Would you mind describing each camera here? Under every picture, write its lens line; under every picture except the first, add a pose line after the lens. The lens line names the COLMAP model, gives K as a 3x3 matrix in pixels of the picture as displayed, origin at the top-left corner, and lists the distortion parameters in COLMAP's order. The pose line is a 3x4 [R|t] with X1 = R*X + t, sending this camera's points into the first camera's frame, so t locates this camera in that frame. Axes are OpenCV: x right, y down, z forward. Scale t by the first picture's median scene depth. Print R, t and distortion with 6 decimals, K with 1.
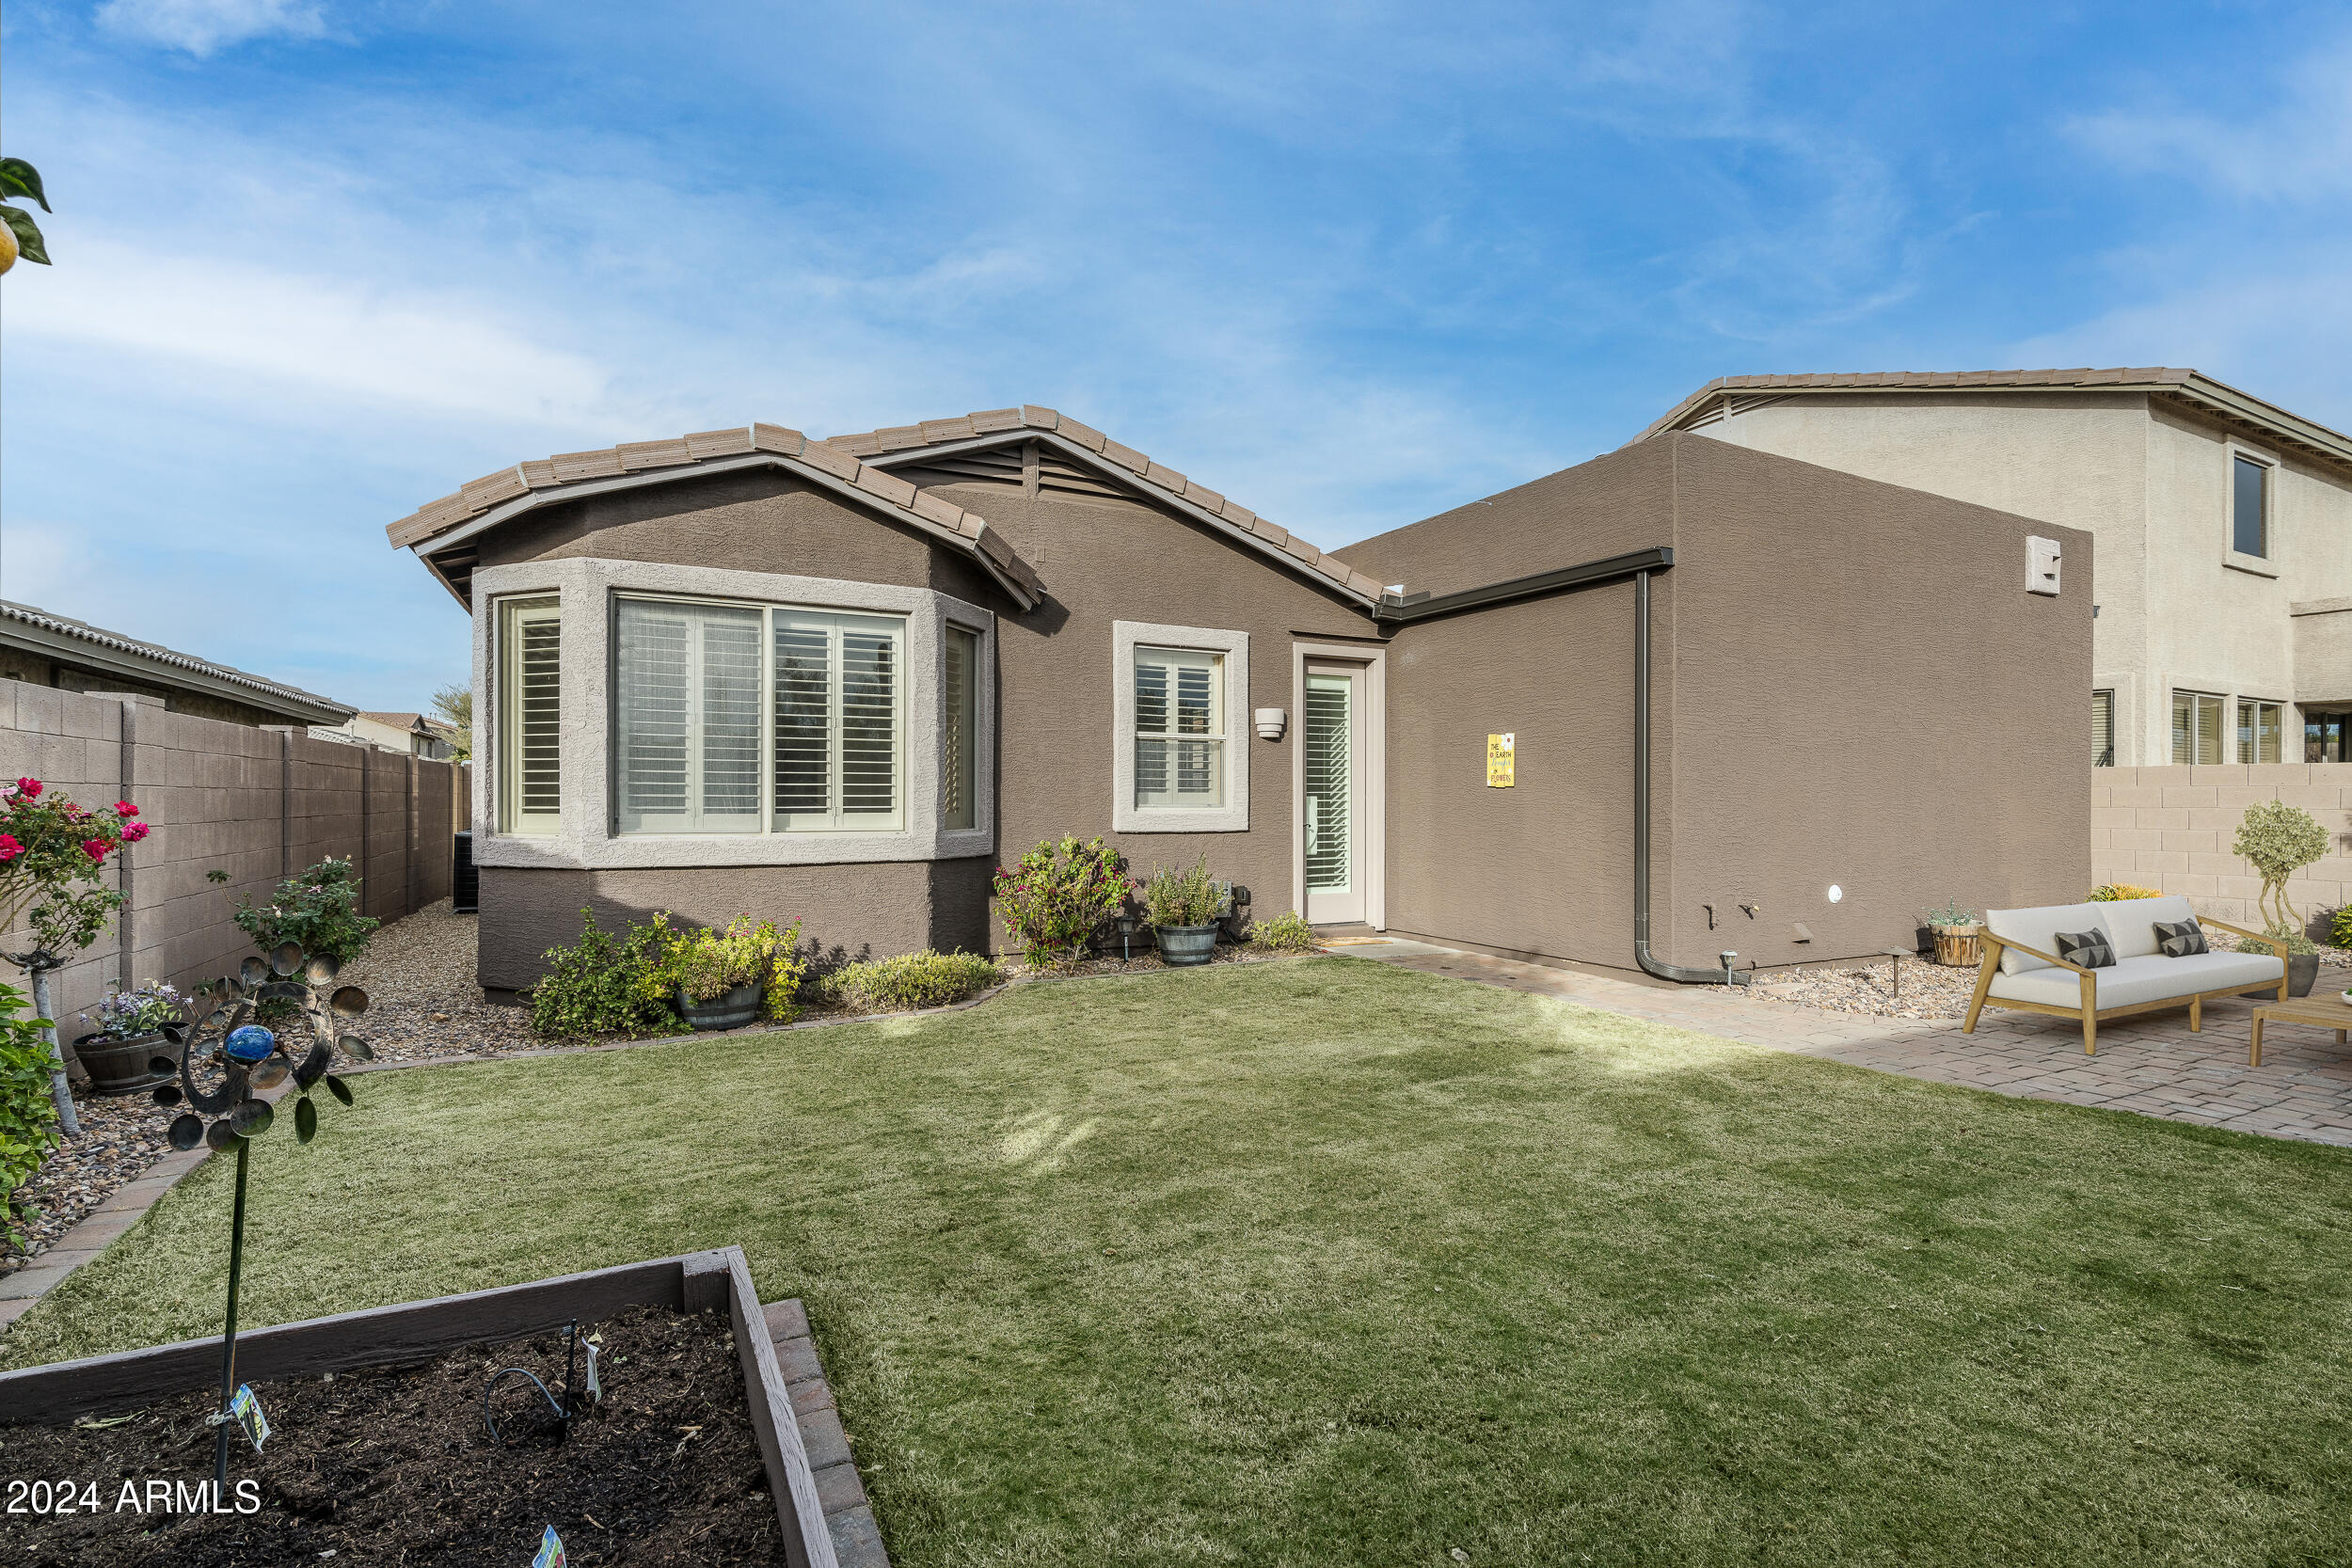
lens RADIAL K [[1072.5, 0, 1176.0], [0, 1072.5, 784.0], [0, 0, 1]] dist [-0.000319, -0.000089]
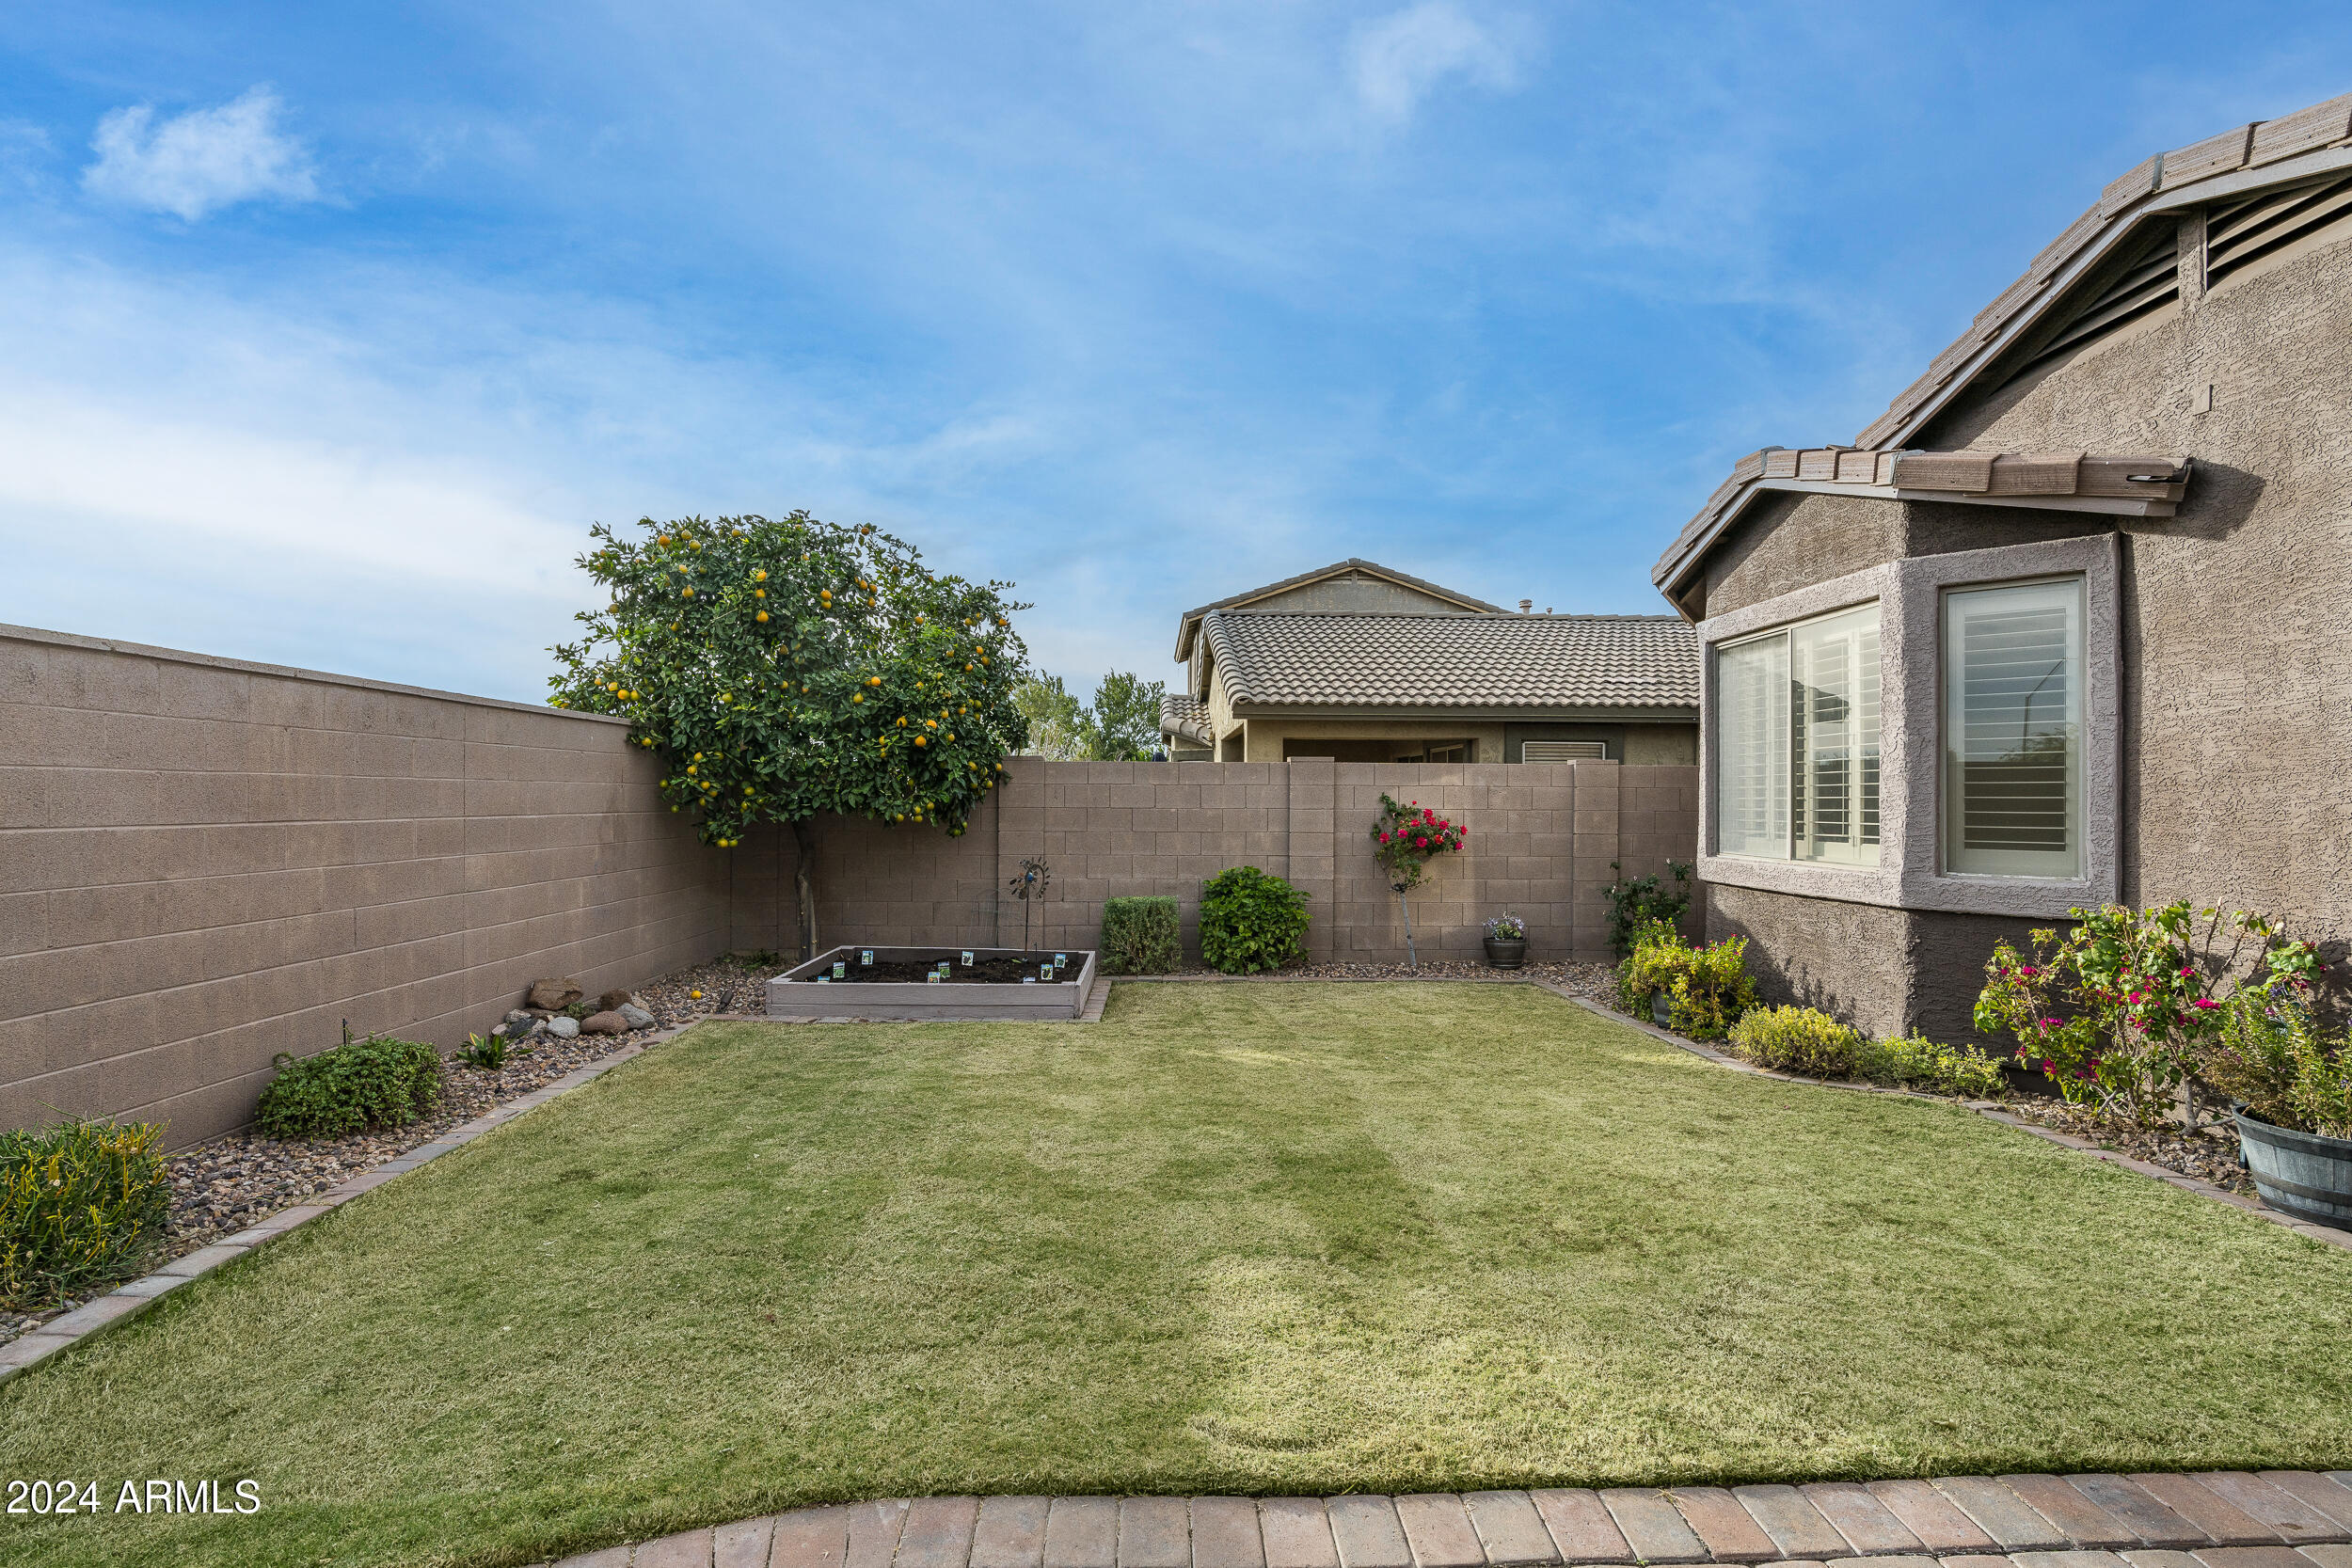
lens RADIAL K [[1074.4, 0, 1178.1], [0, 1074.4, 807.1], [0, 0, 1]] dist [0.000120, 0.000041]
pose [[-0.429940, 0.005787, -0.902839, 0.694417], [0.011704, 0.999931, 0.000836, -0.009166], [0.902782, -0.010207, -0.429978, 0.854201]]
